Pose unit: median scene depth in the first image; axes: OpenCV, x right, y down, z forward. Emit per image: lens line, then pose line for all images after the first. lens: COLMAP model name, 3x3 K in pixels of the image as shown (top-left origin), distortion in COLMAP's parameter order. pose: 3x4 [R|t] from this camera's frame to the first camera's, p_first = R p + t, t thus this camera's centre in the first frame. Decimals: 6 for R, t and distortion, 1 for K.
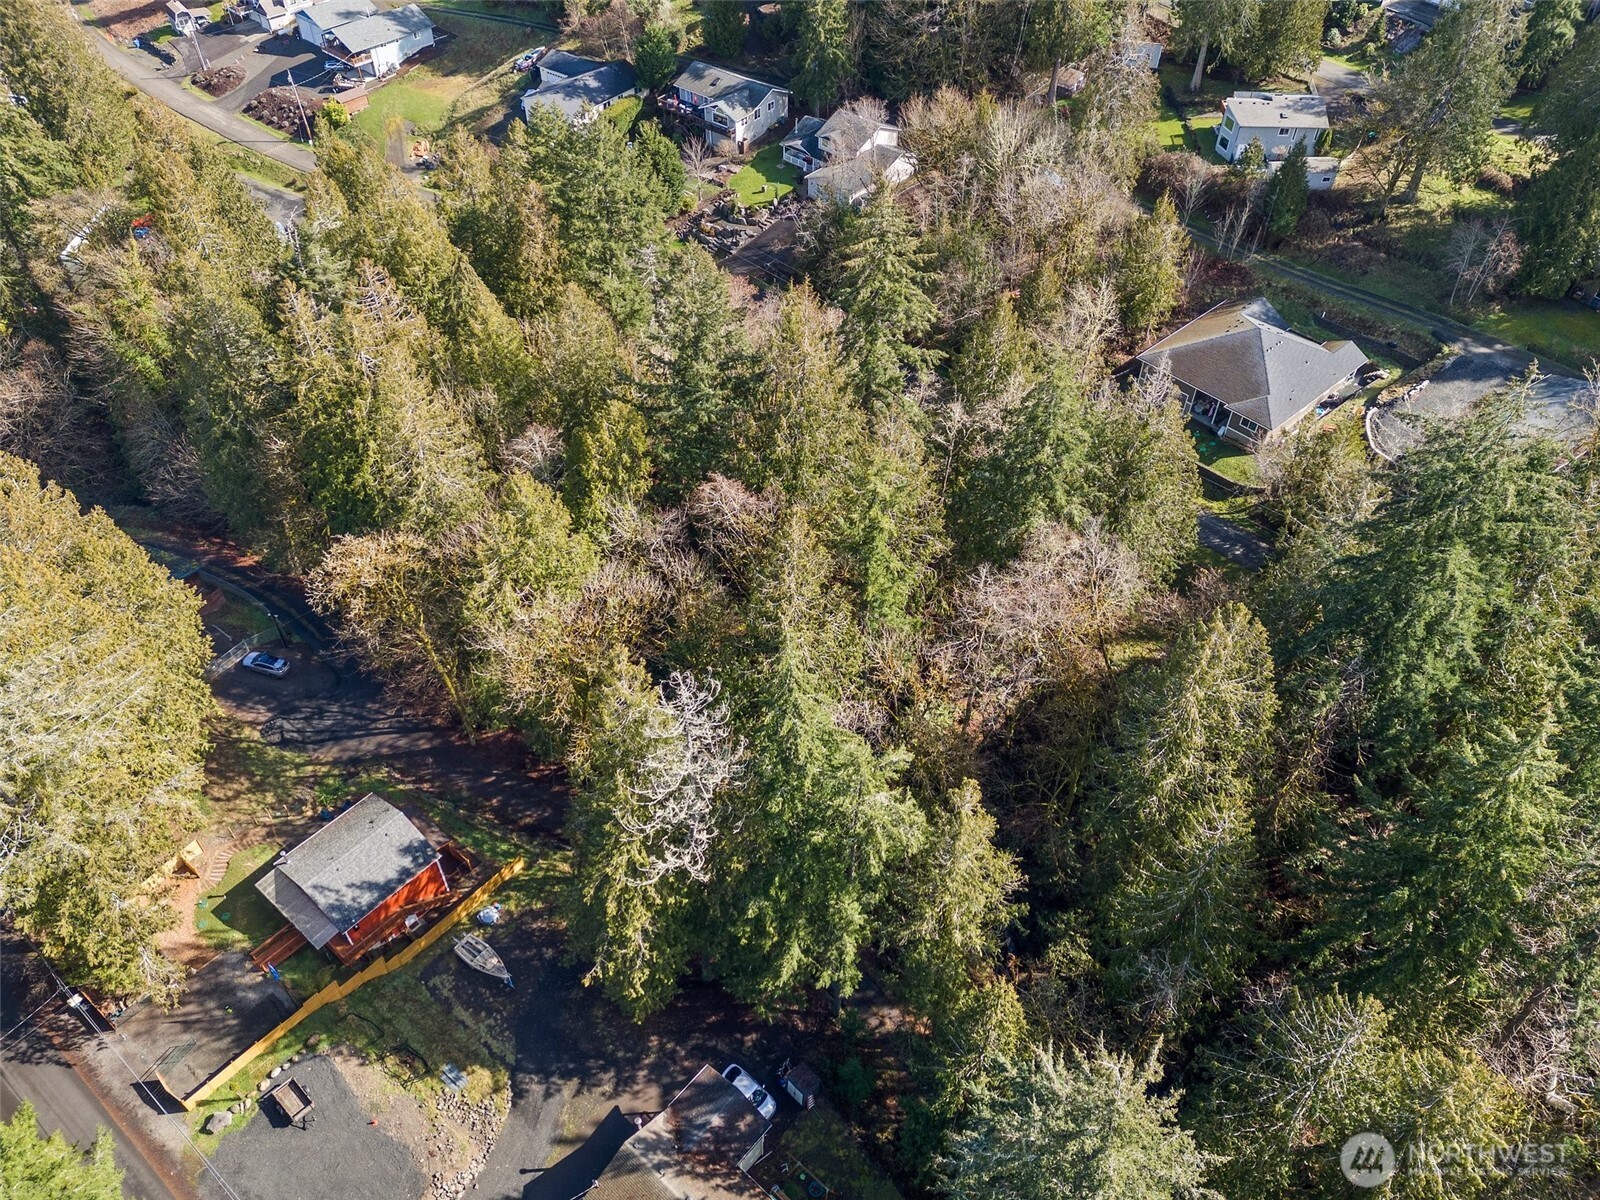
lens RADIAL K [[1169.5, 0, 800.0], [0, 1169.5, 600.0], [0, 0, 1]] dist [0.062148, -0.046633]
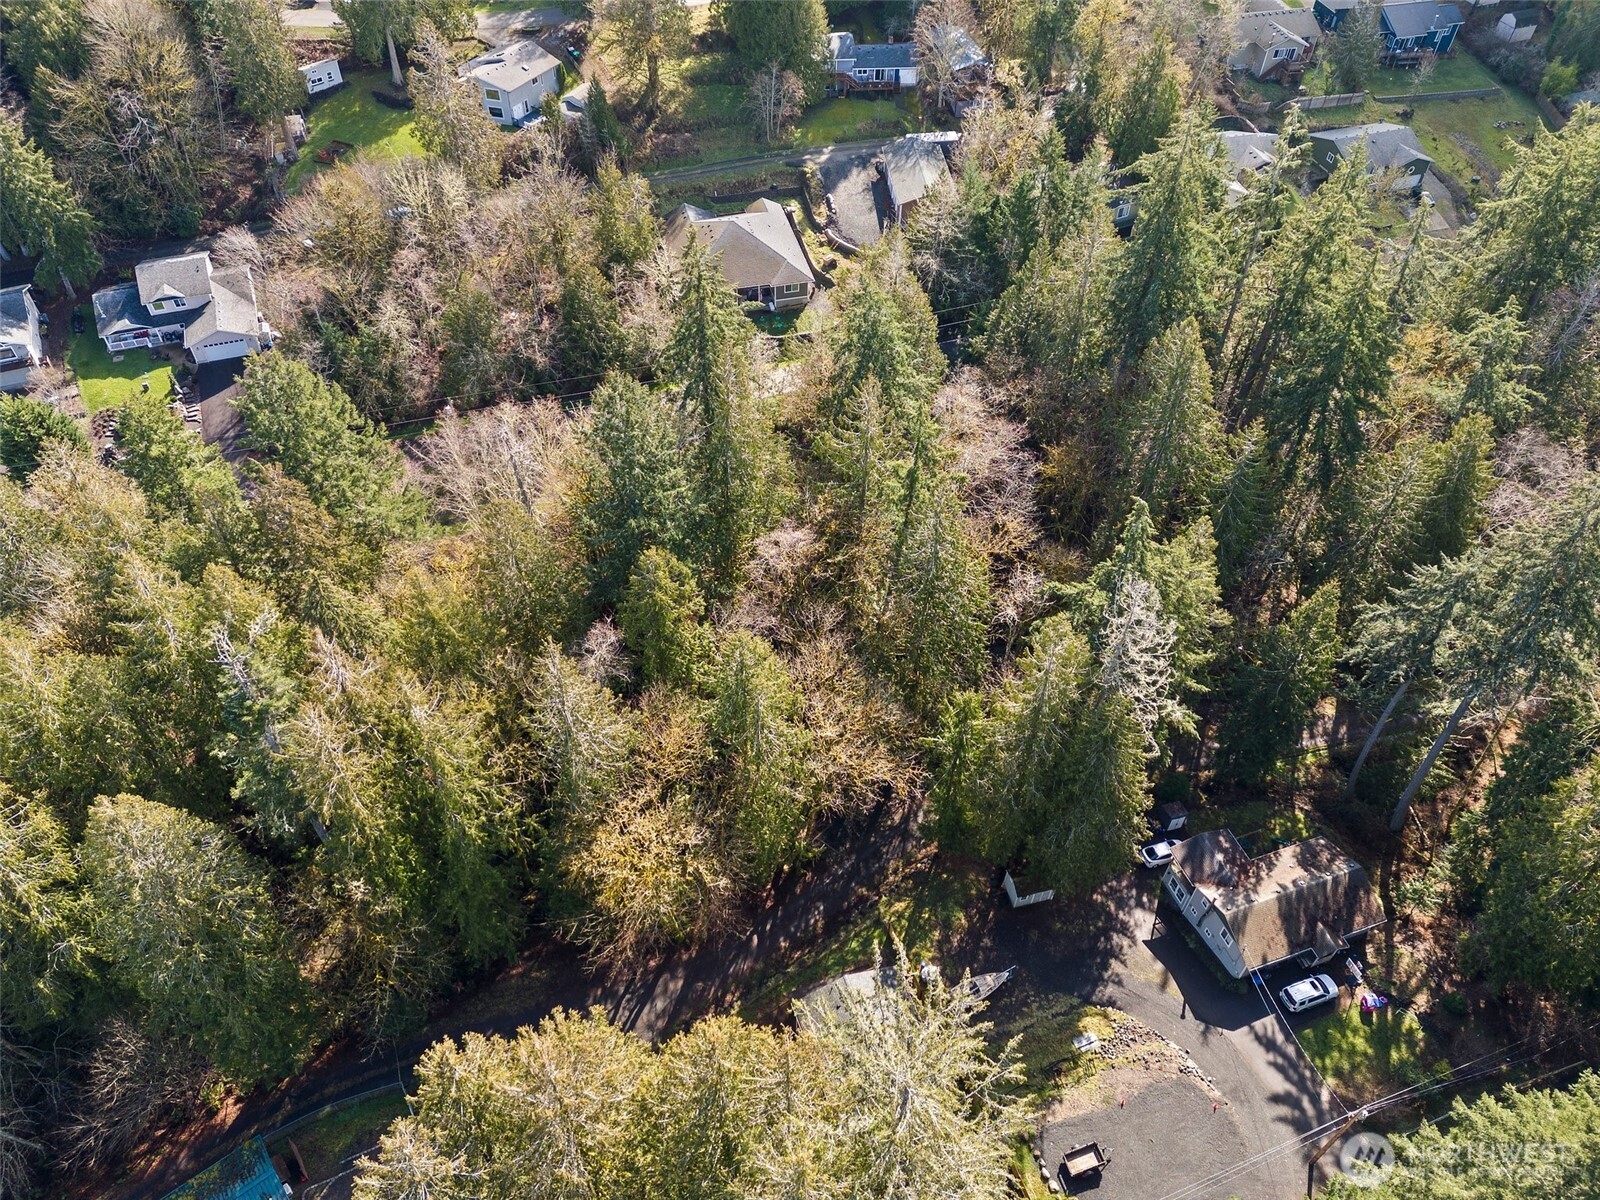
lens RADIAL K [[1169.5, 0, 800.0], [0, 1169.5, 600.0], [0, 0, 1]] dist [0.062148, -0.046633]
pose [[0.486147, -0.659859, 0.572928, -0.515820], [0.633748, 0.717624, 0.288756, -0.258649], [-0.601685, 0.222714, 0.767055, 0.134358]]
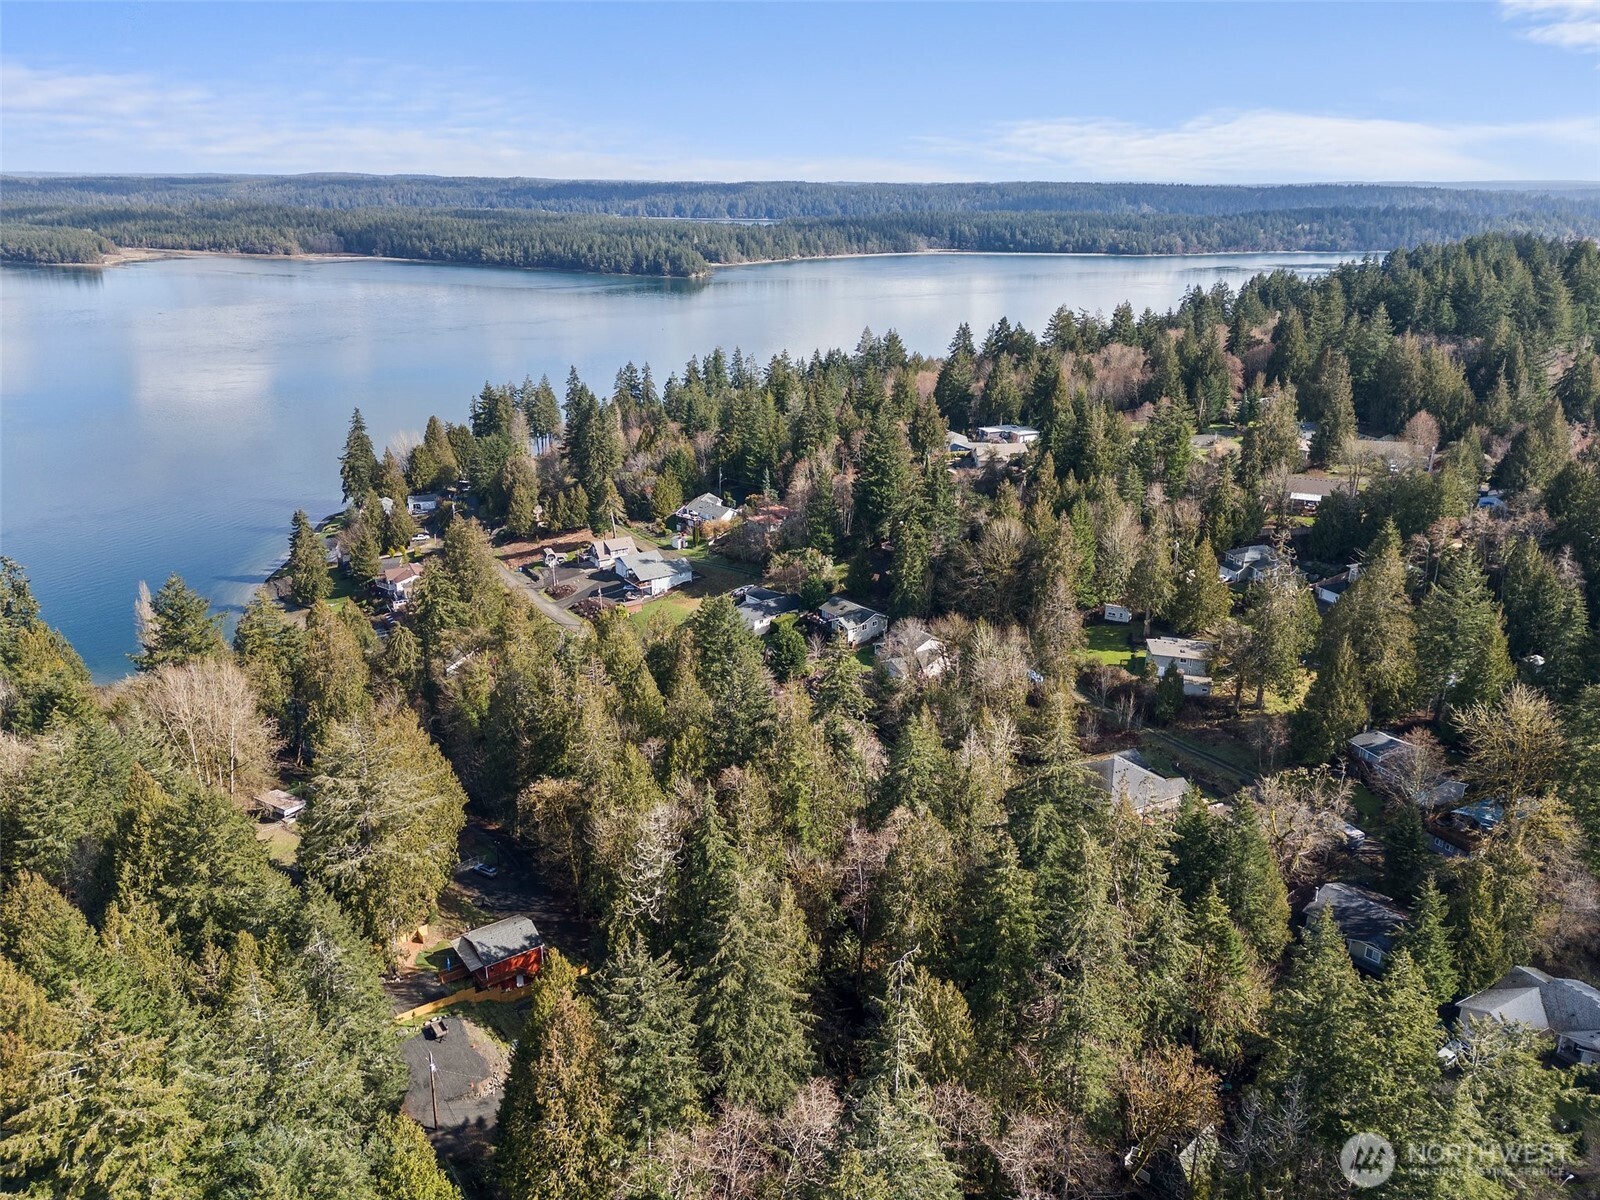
lens RADIAL K [[1169.5, 0, 800.0], [0, 1169.5, 600.0], [0, 0, 1]] dist [0.062148, -0.046633]
pose [[0.969370, 0.075153, -0.233822, 0.323417], [-0.171166, 0.889471, -0.423727, 0.311113], [0.176134, 0.450770, 0.875090, -0.533527]]
